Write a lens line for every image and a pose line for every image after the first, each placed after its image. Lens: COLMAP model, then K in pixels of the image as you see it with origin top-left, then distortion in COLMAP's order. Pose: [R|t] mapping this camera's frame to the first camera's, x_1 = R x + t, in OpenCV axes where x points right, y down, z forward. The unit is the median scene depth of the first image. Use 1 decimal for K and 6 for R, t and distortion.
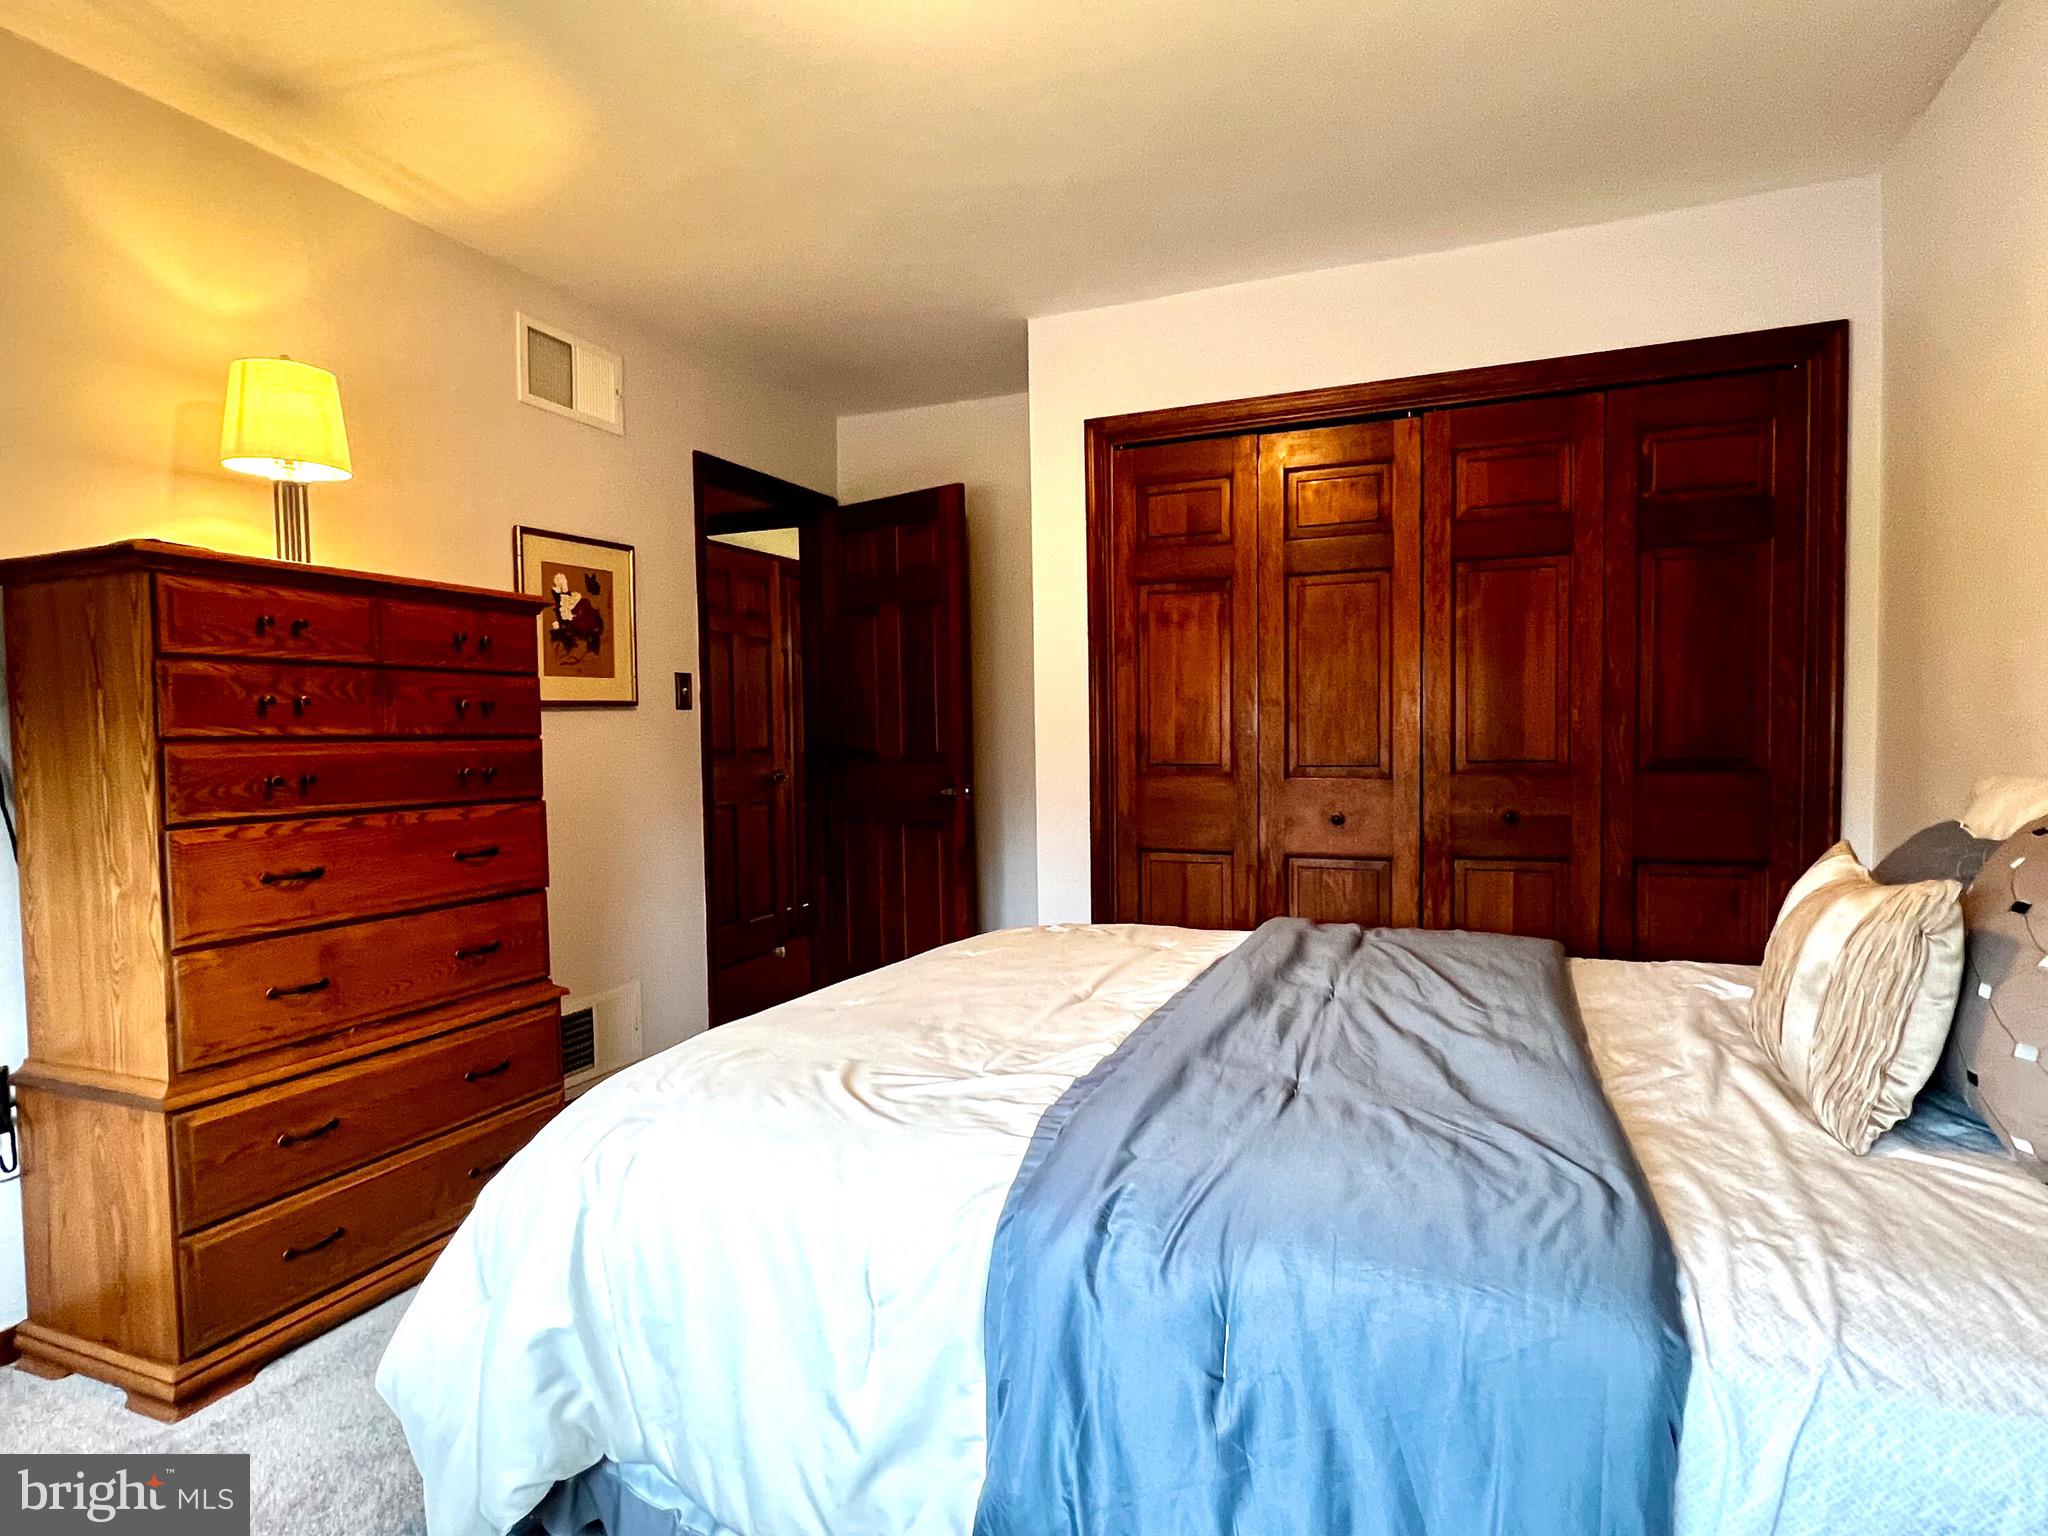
lens RADIAL K [[1108.8, 0, 1014.0], [0, 1108.8, 777.7], [0, 0, 1]] dist [0.000239, -0.000170]
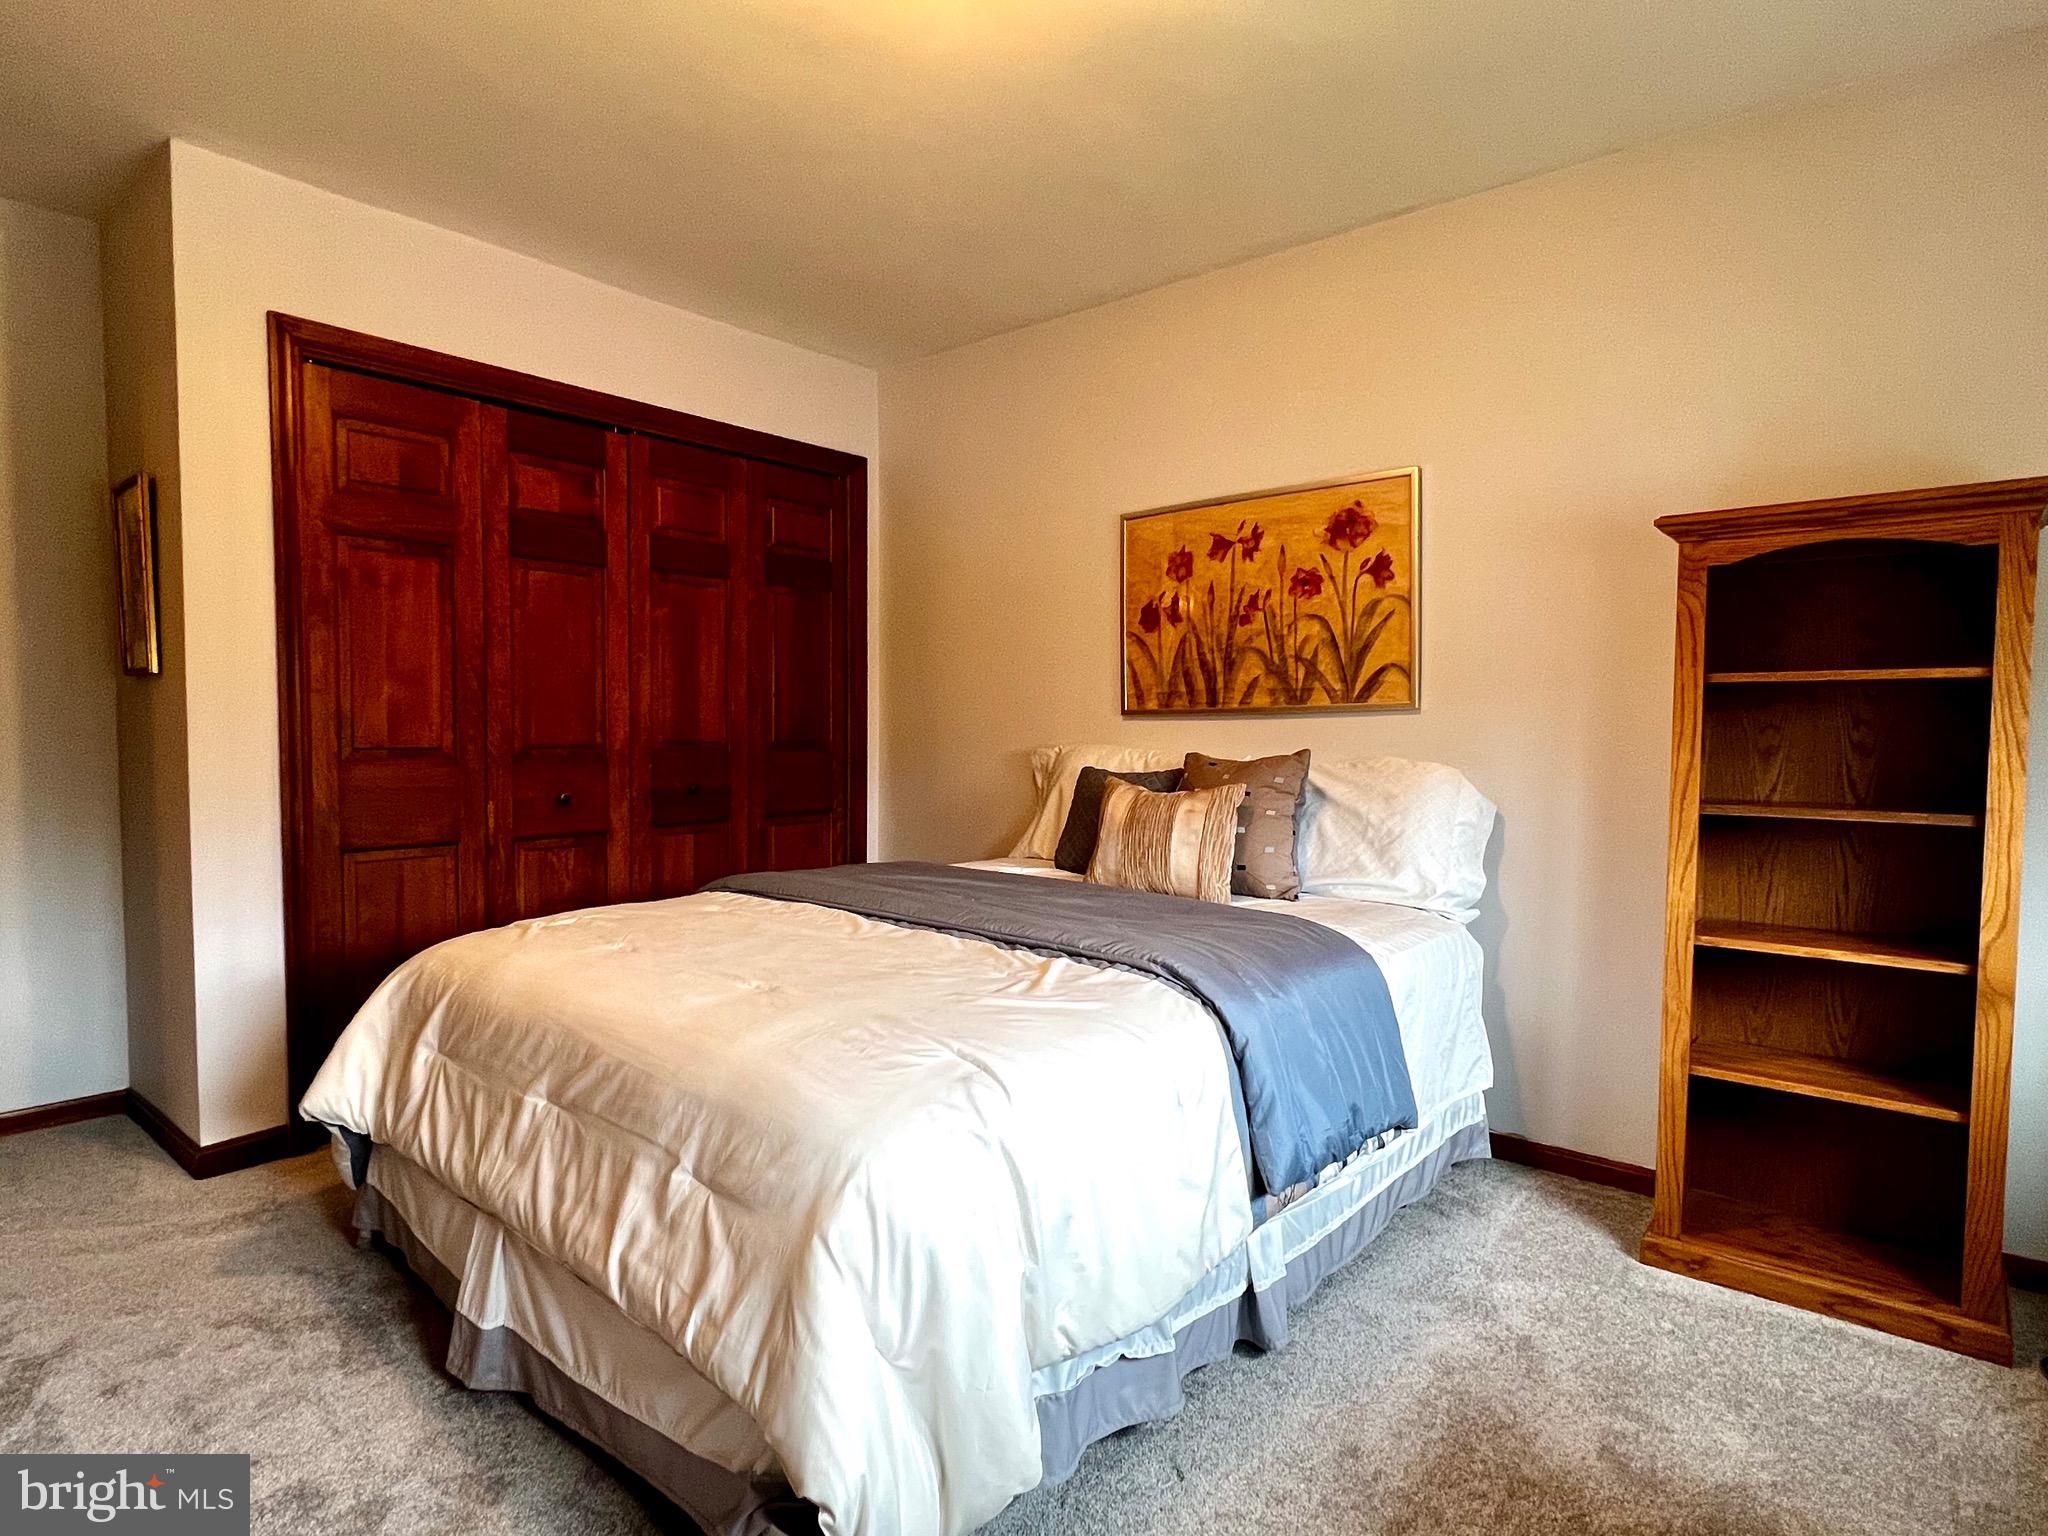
lens RADIAL K [[1108.8, 0, 1014.0], [0, 1108.8, 777.7], [0, 0, 1]] dist [0.000239, -0.000170]
pose [[0.293974, -0.033769, 0.955217, -0.572434], [0.029261, 0.999225, 0.026319, 0.002553], [-0.955365, 0.020213, 0.294735, 0.286231]]
